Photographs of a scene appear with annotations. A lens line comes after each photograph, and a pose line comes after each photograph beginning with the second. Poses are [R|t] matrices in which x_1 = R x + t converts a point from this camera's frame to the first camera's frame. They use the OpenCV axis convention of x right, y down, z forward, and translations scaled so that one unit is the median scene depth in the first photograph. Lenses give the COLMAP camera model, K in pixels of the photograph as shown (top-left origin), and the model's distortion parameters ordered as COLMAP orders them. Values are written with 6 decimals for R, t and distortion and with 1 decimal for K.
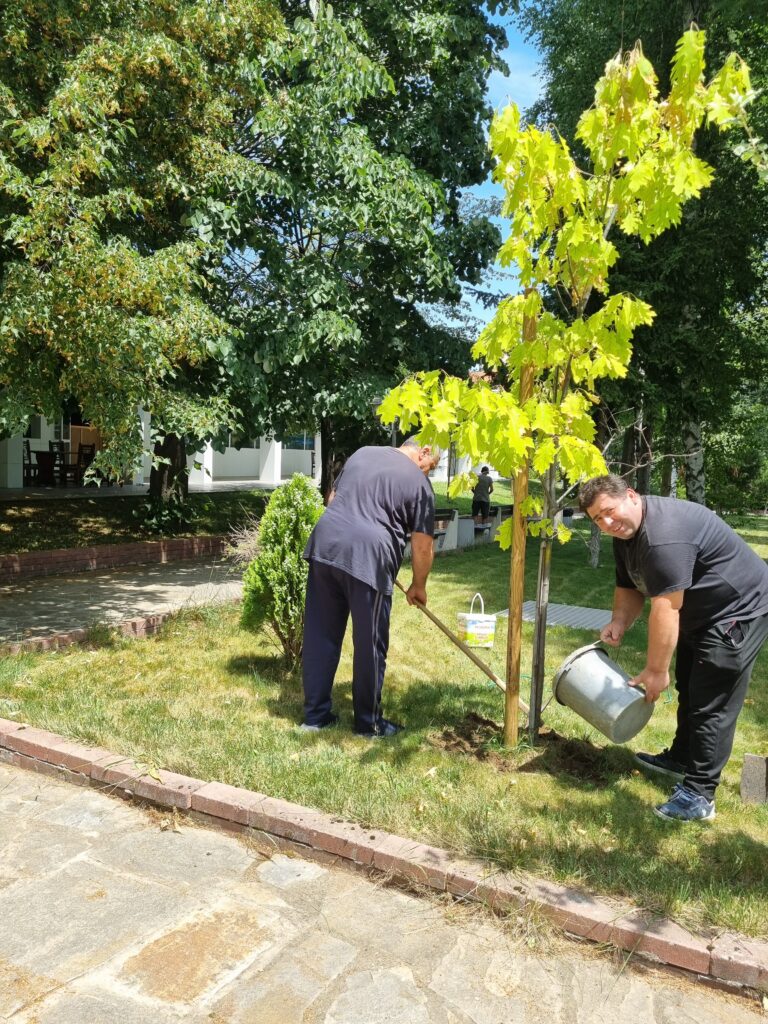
lens RADIAL K [[766.6, 0, 384.6], [0, 766.6, 507.8], [0, 0, 1]] dist [0.057318, -0.047302]
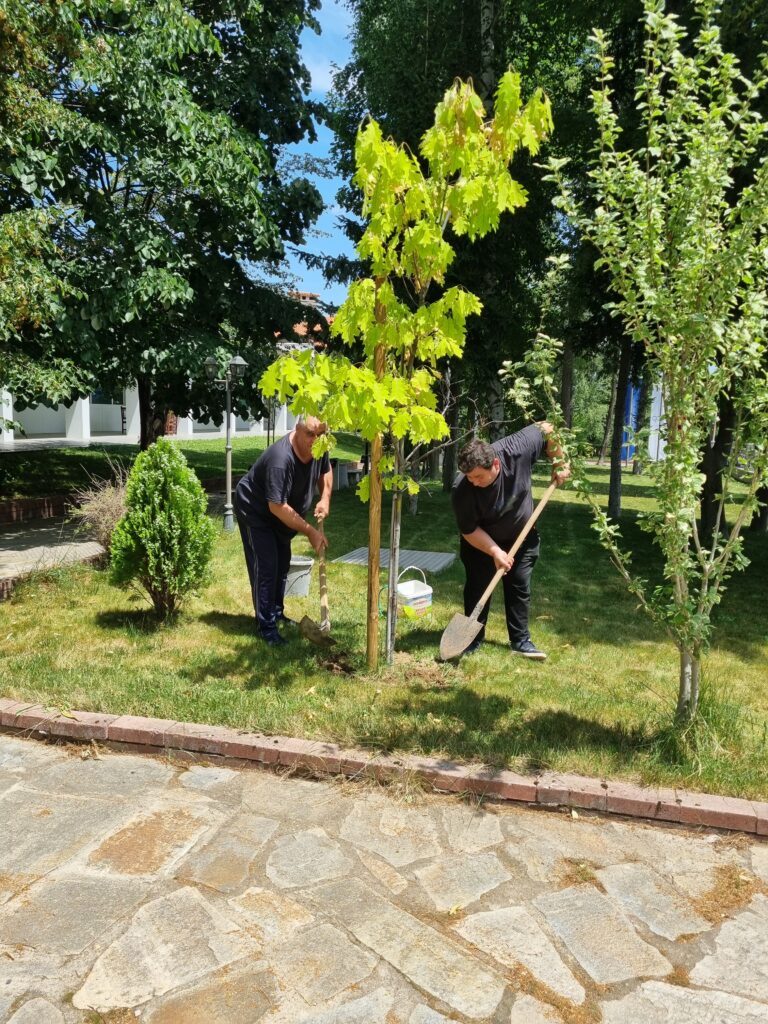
lens RADIAL K [[766.6, 0, 384.0], [0, 766.6, 512.0], [0, 0, 1]] dist [0.056168, -0.047335]
pose [[0.970091, -0.038492, 0.239668, -0.078026], [0.022259, 0.997293, 0.070074, -0.009518], [-0.241717, -0.062644, 0.968323, -0.118093]]
